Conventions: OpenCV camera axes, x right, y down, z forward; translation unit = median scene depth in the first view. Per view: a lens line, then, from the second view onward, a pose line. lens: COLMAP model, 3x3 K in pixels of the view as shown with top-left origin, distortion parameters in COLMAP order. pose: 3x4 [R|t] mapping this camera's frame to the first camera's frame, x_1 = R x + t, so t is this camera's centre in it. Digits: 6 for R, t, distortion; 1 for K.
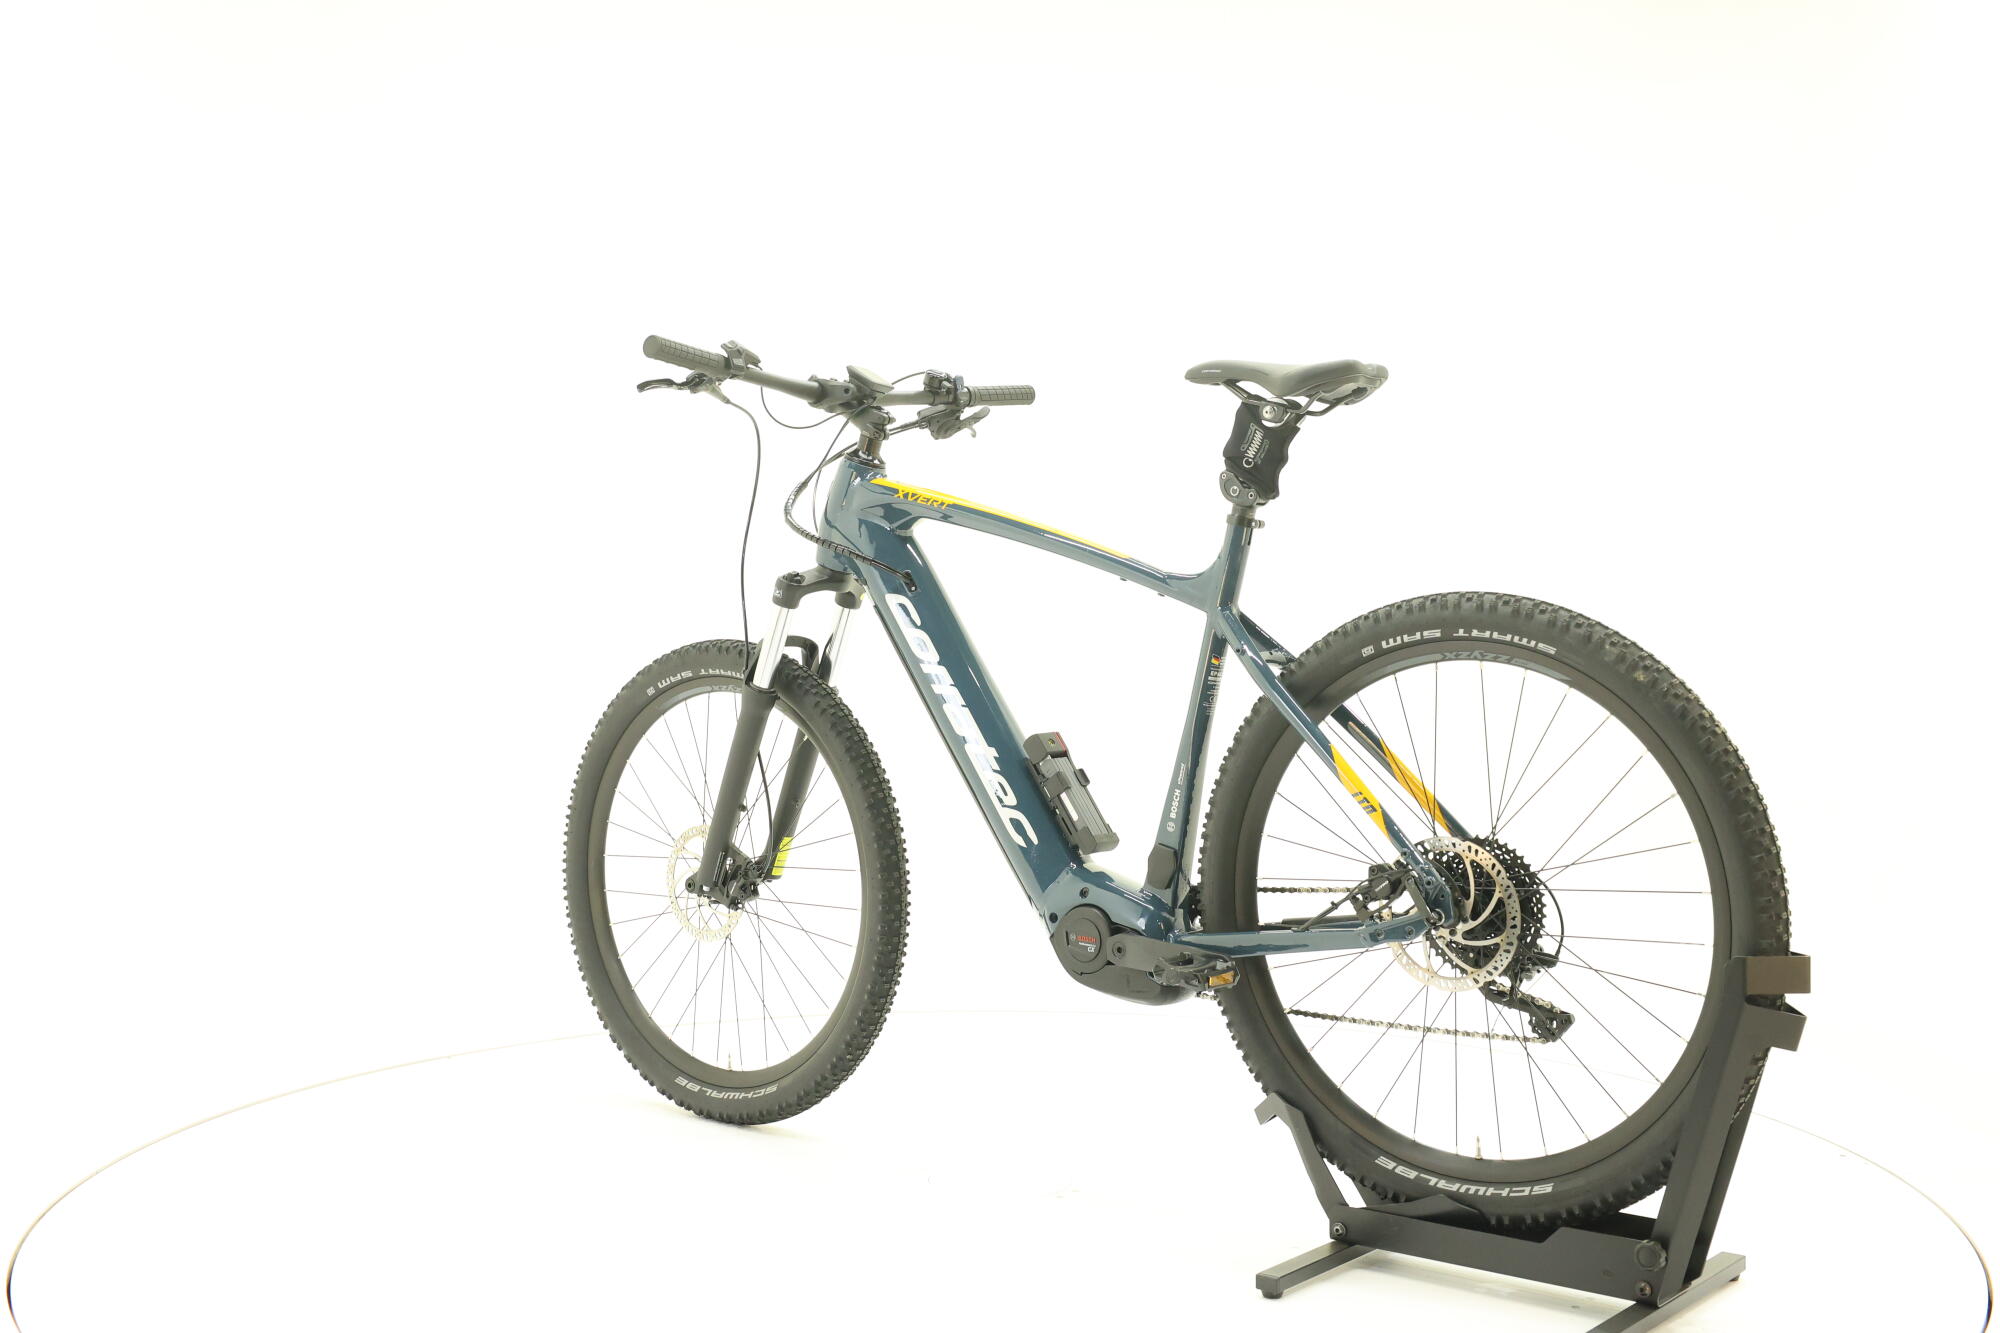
lens RADIAL K [[2128.7, 0, 1001.4], [0, 2128.7, 624.0], [0, 0, 1]] dist [0.006870, 0.015320]
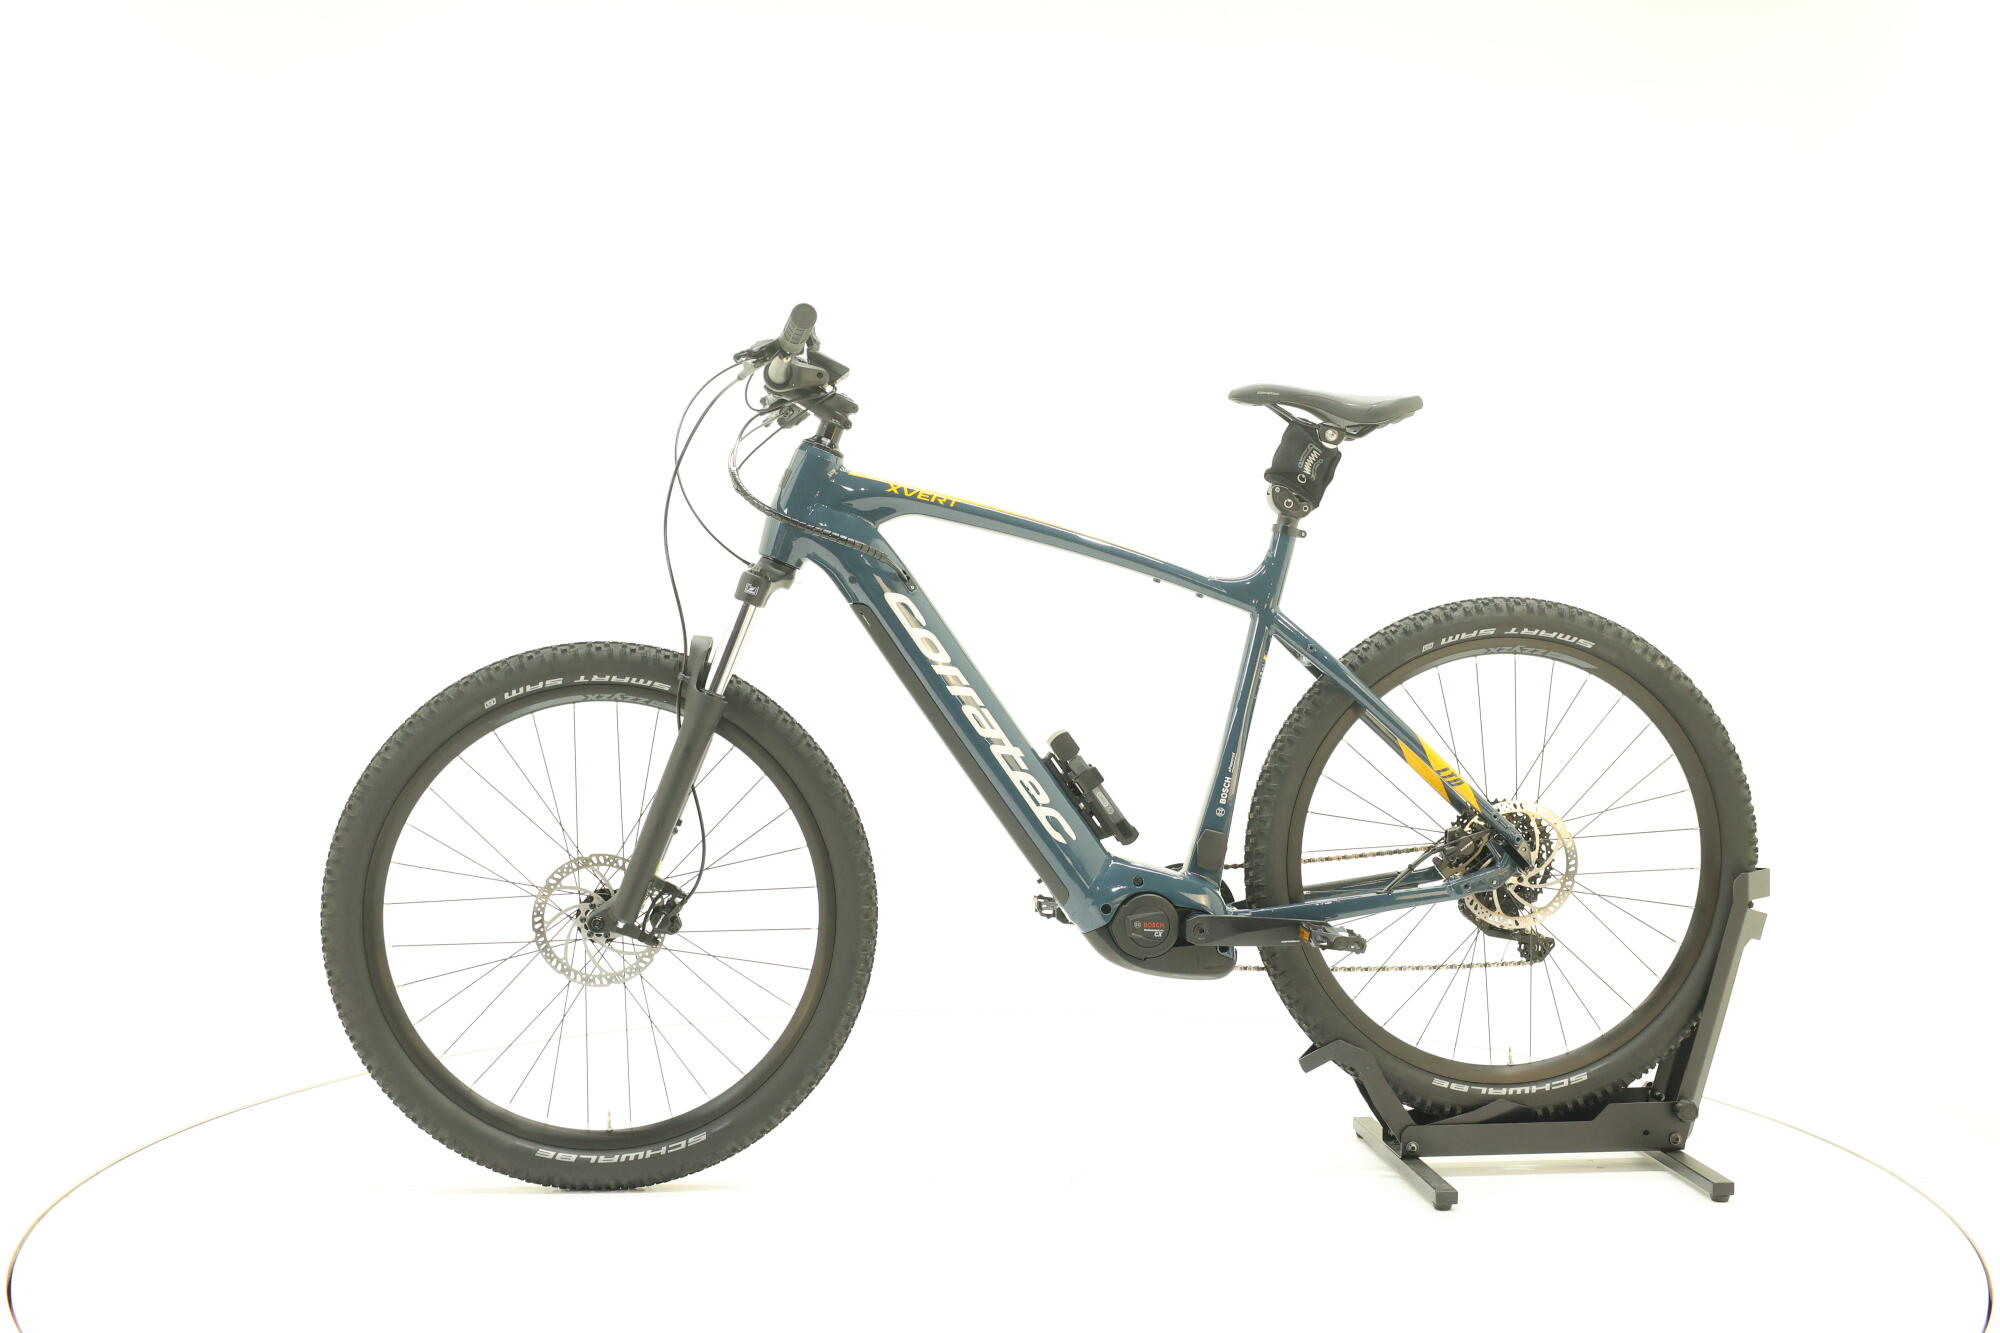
lens RADIAL K [[2128.7, 0, 1001.4], [0, 2128.7, 624.0], [0, 0, 1]] dist [0.006870, 0.015320]
pose [[0.707215, 0.003162, 0.706991, -0.822557], [0.000196, 0.999989, -0.004669, 0.005545], [-0.706998, 0.003440, 0.707207, 0.341179]]
